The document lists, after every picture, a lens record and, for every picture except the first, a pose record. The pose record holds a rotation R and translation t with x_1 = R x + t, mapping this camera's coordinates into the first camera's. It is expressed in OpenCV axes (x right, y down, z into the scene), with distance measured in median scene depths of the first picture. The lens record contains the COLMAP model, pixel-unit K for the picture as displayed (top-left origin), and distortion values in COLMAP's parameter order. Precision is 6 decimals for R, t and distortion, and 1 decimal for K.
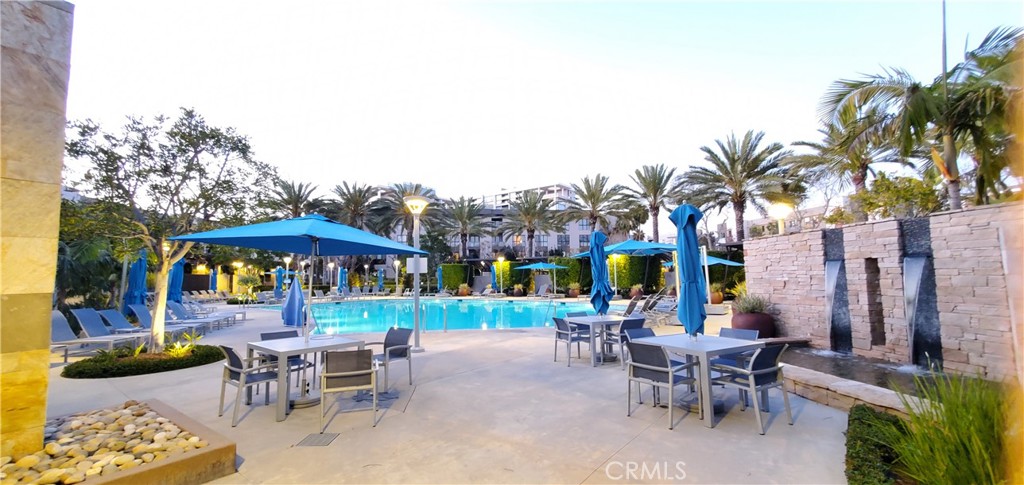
lens RADIAL K [[421.1, 0, 512.3], [0, 421.1, 240.5], [0, 0, 1]] dist [-0.002358, -0.000069]
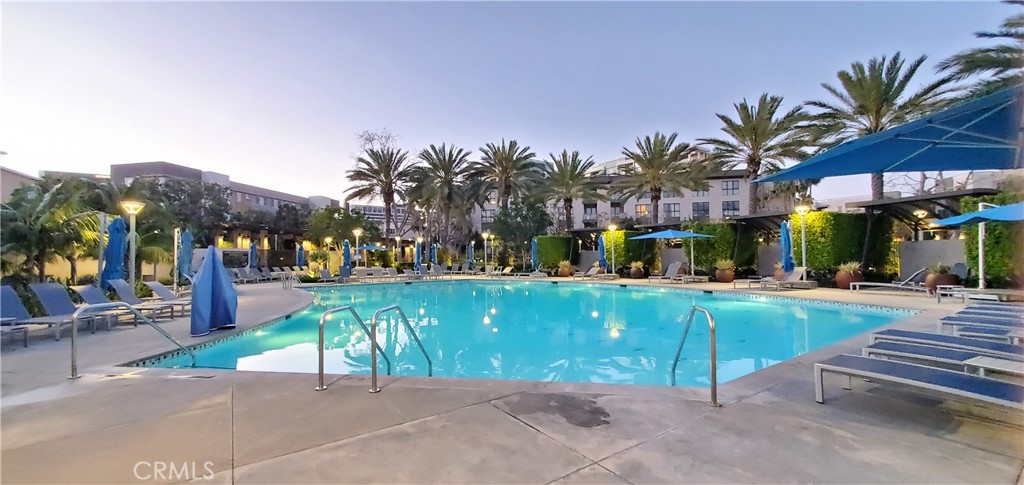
lens RADIAL K [[421.1, 0, 509.9], [0, 421.1, 245.7], [0, 0, 1]] dist [-0.002358, -0.000069]
pose [[0.955159, -0.006646, -0.296017, 0.019842], [0.025249, 0.997935, 0.059067, 0.028561], [0.295013, -0.063893, 0.953355, 0.250203]]
